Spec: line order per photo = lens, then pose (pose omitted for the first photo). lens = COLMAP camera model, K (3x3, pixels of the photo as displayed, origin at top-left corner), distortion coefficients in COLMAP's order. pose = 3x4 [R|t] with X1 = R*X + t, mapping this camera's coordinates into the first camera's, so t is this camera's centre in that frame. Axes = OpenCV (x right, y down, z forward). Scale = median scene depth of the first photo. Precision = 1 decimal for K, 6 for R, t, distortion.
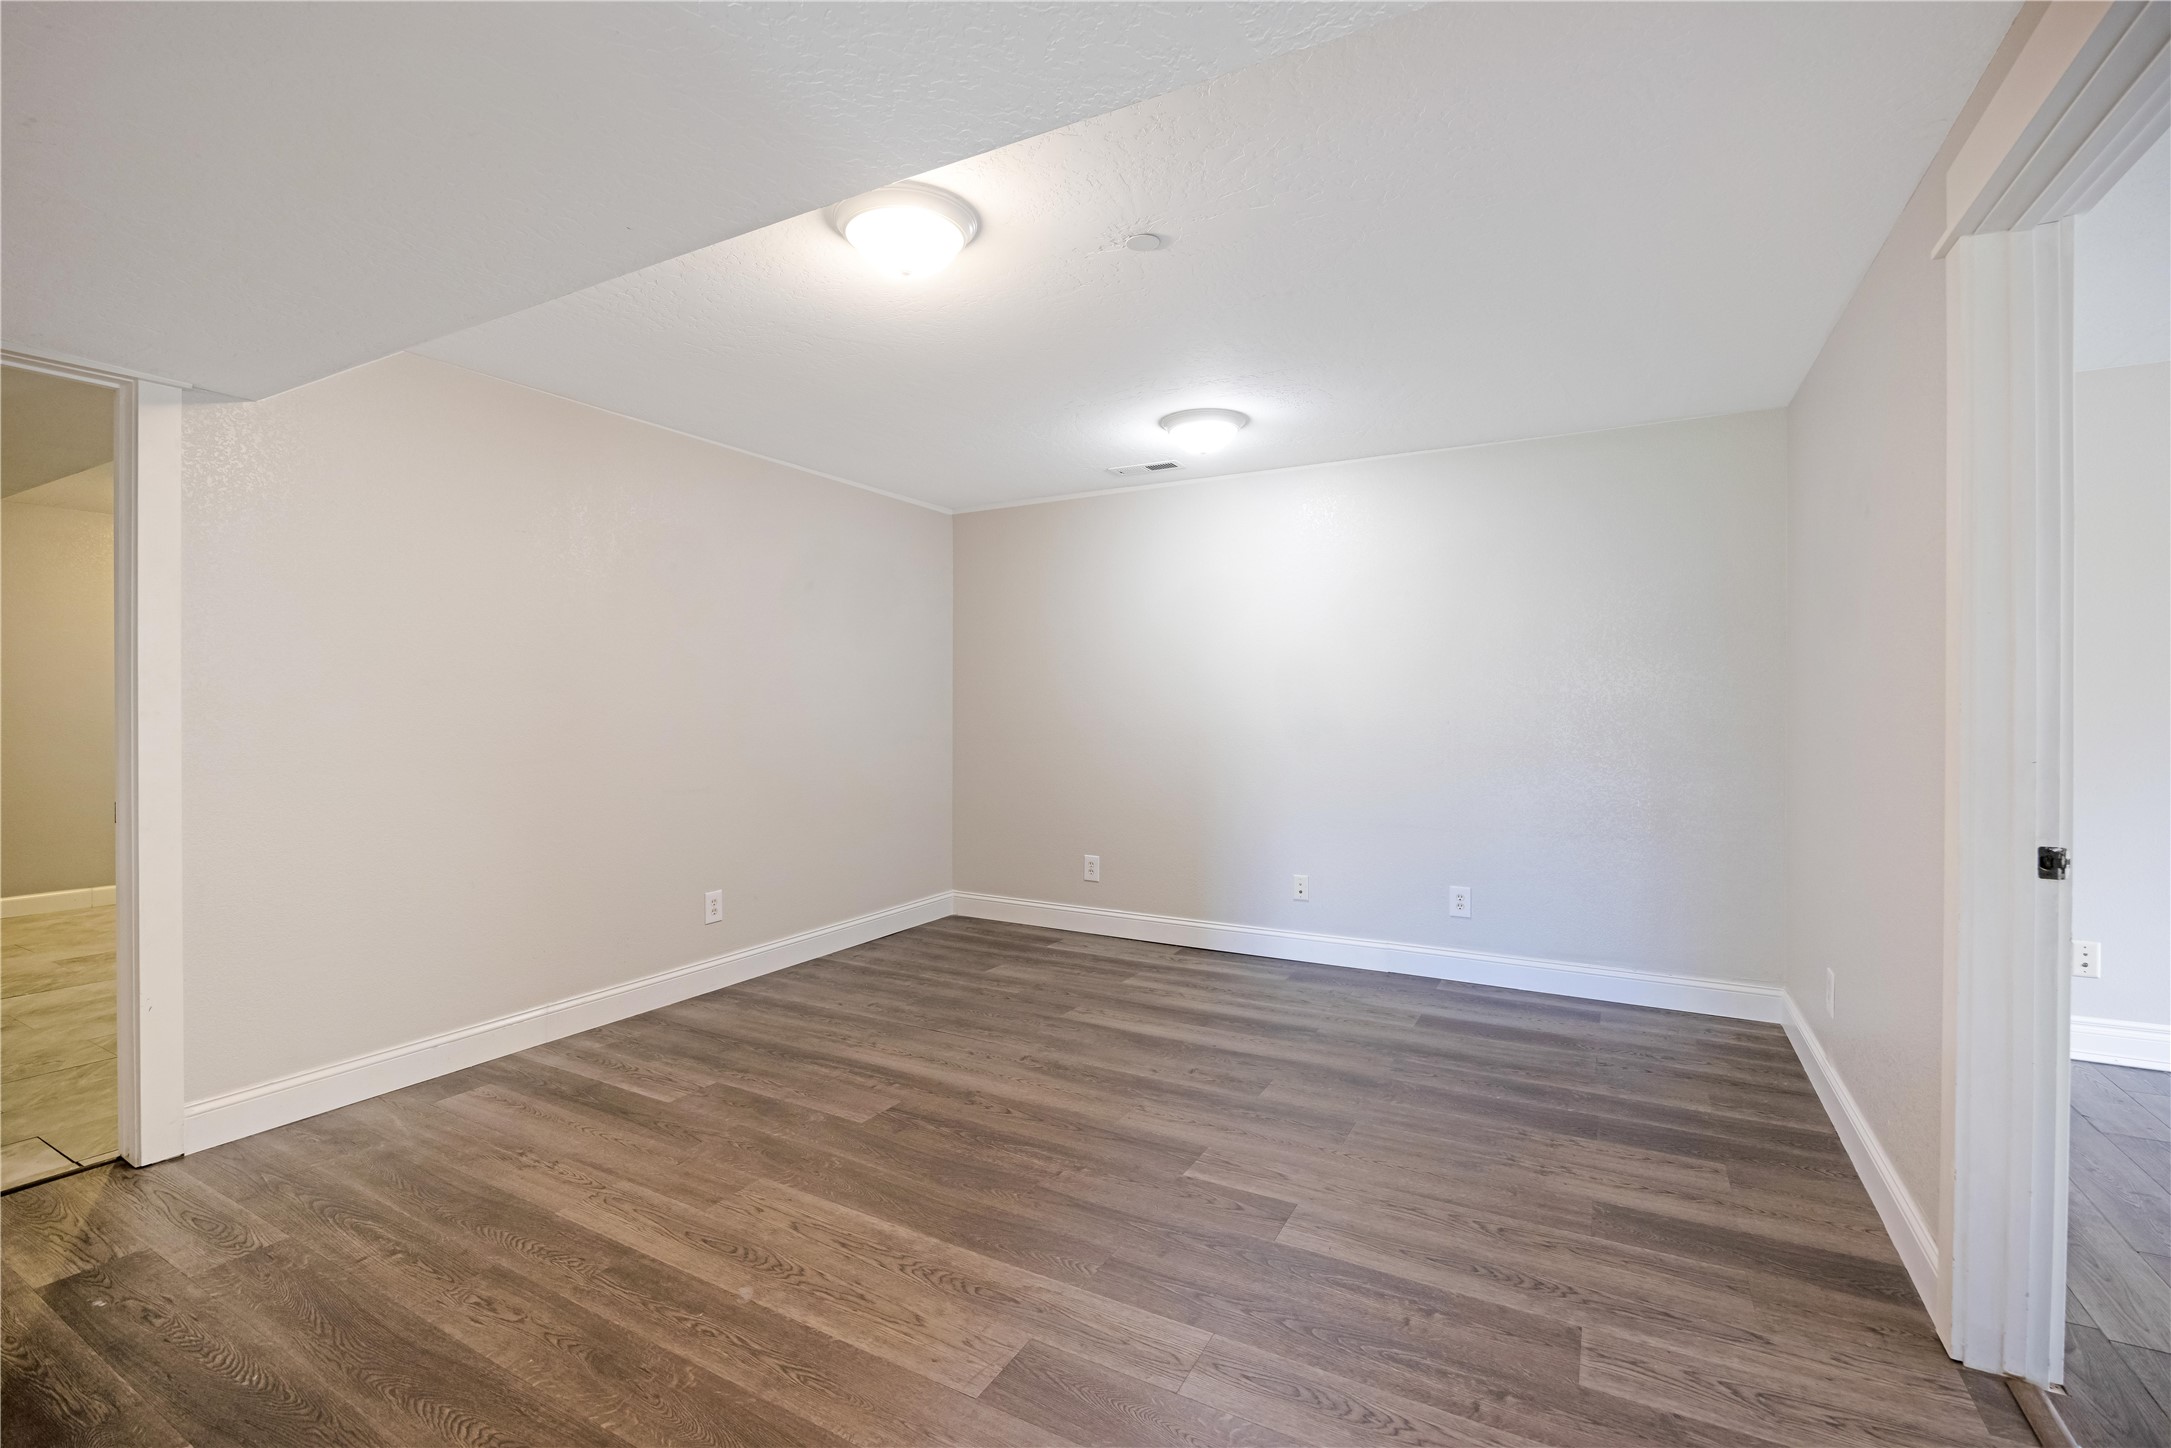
lens RADIAL K [[968.4, 0, 1070.6], [0, 968.4, 713.0], [0, 0, 1]] dist [-0.015464, 0.001414]
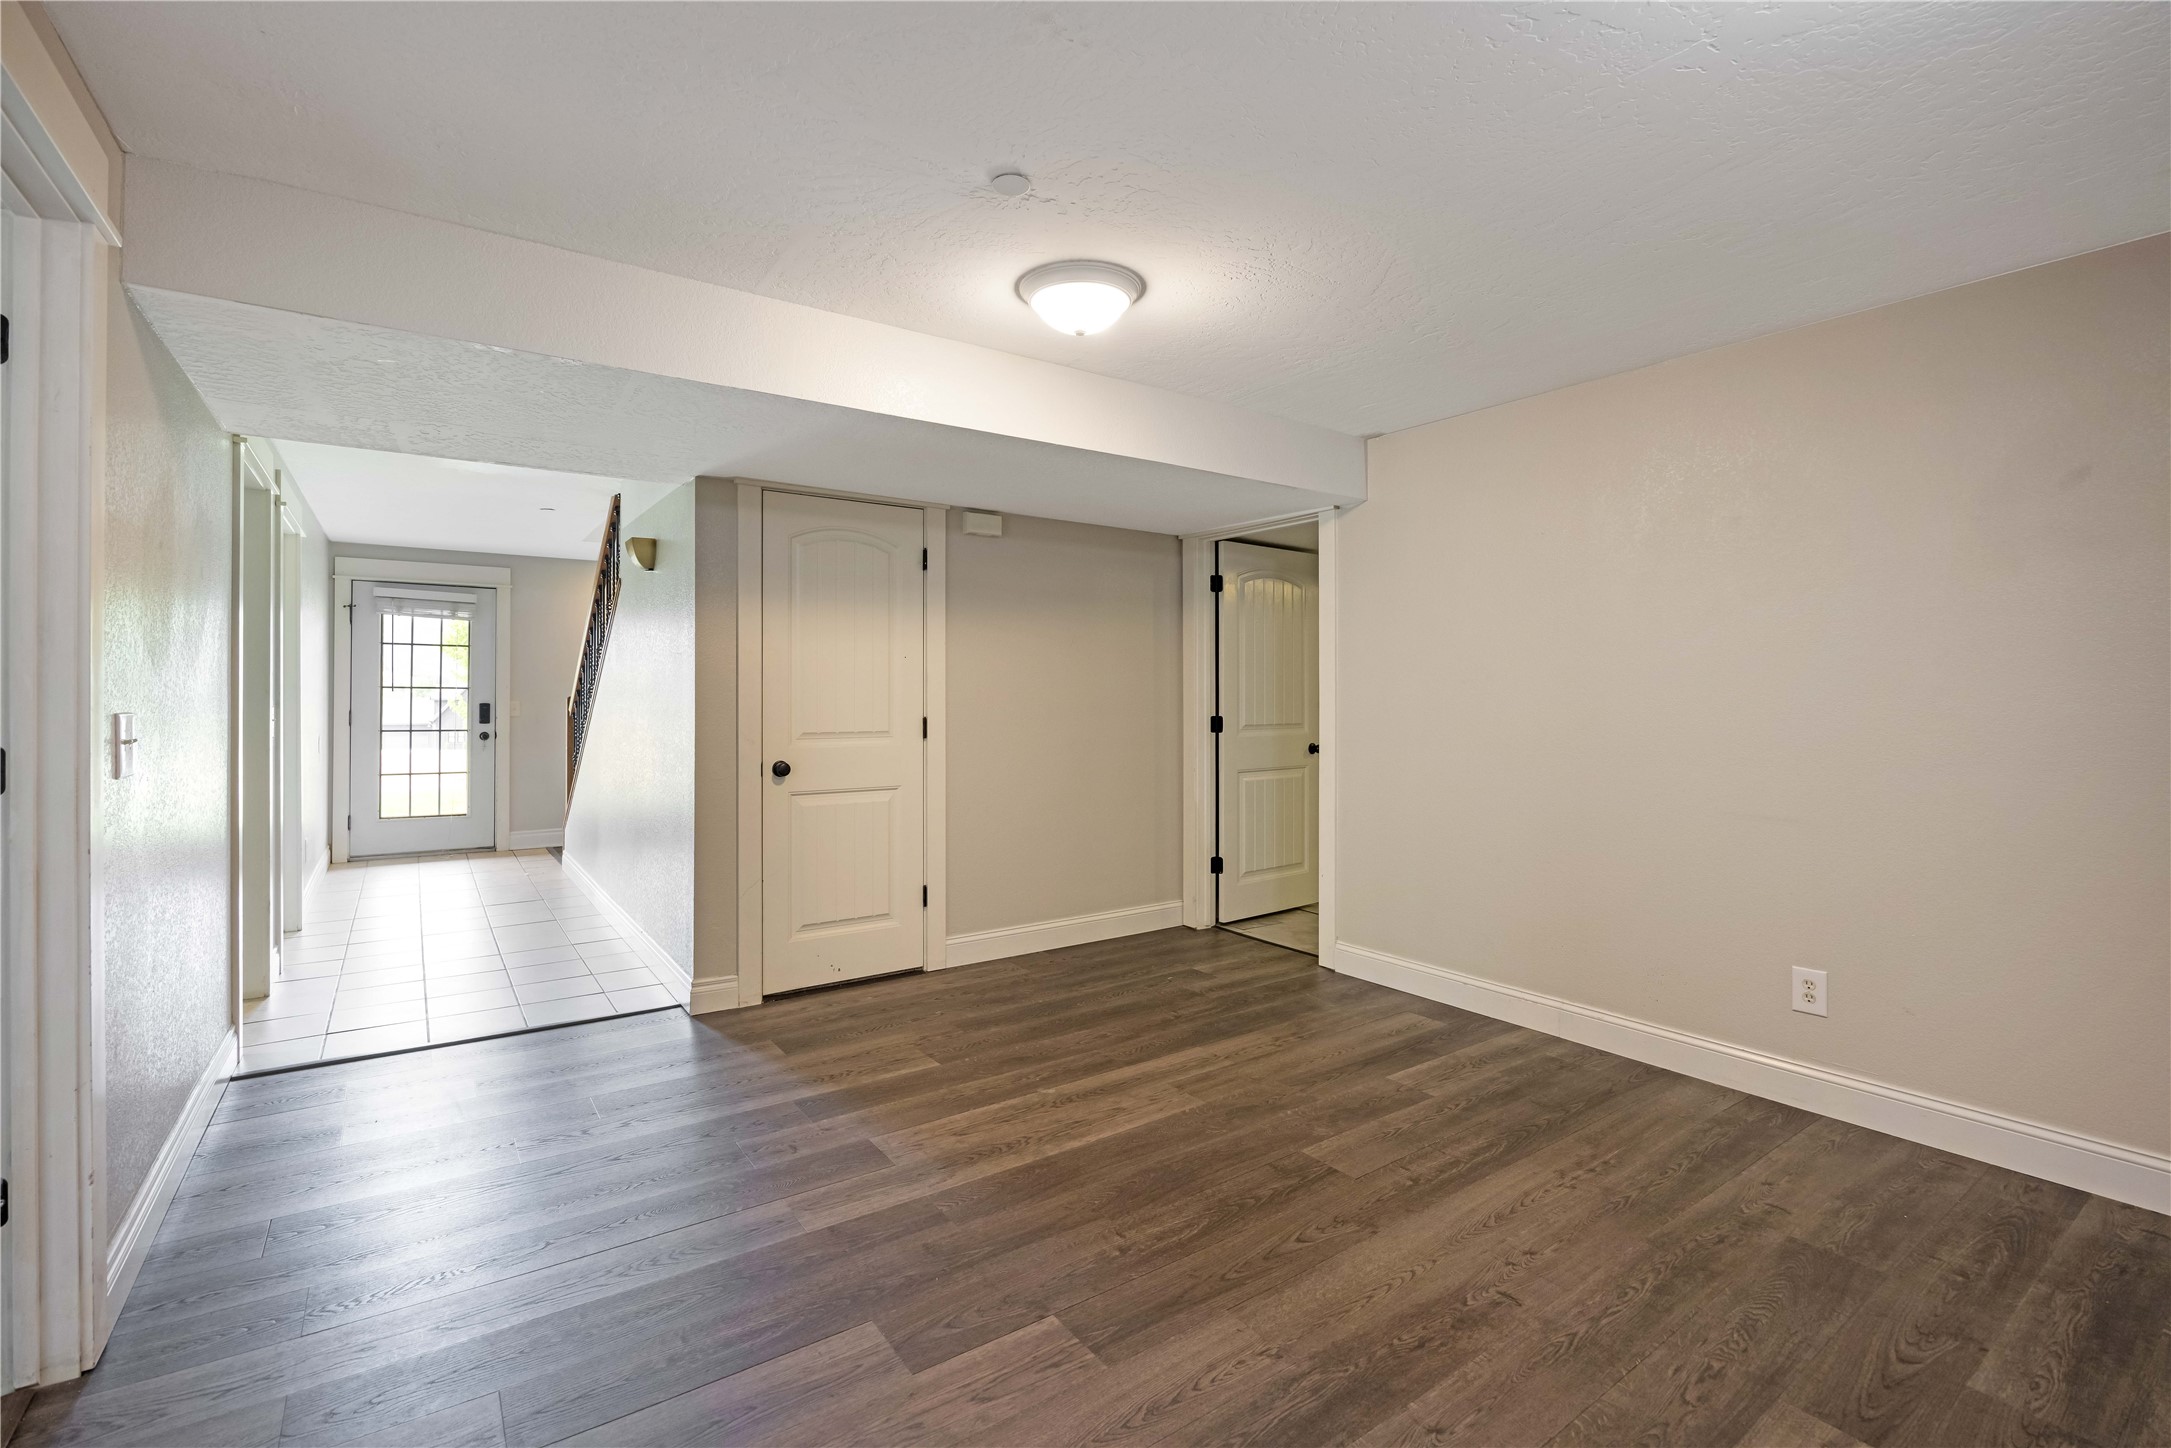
lens RADIAL K [[968.4, 0, 1073.7], [0, 968.4, 707.1], [0, 0, 1]] dist [-0.015464, 0.001414]
pose [[-0.440599, 0.006460, -0.897681, 0.667454], [-0.011403, 0.999853, 0.012792, -0.009829], [0.897632, 0.015872, -0.440460, 1.136414]]
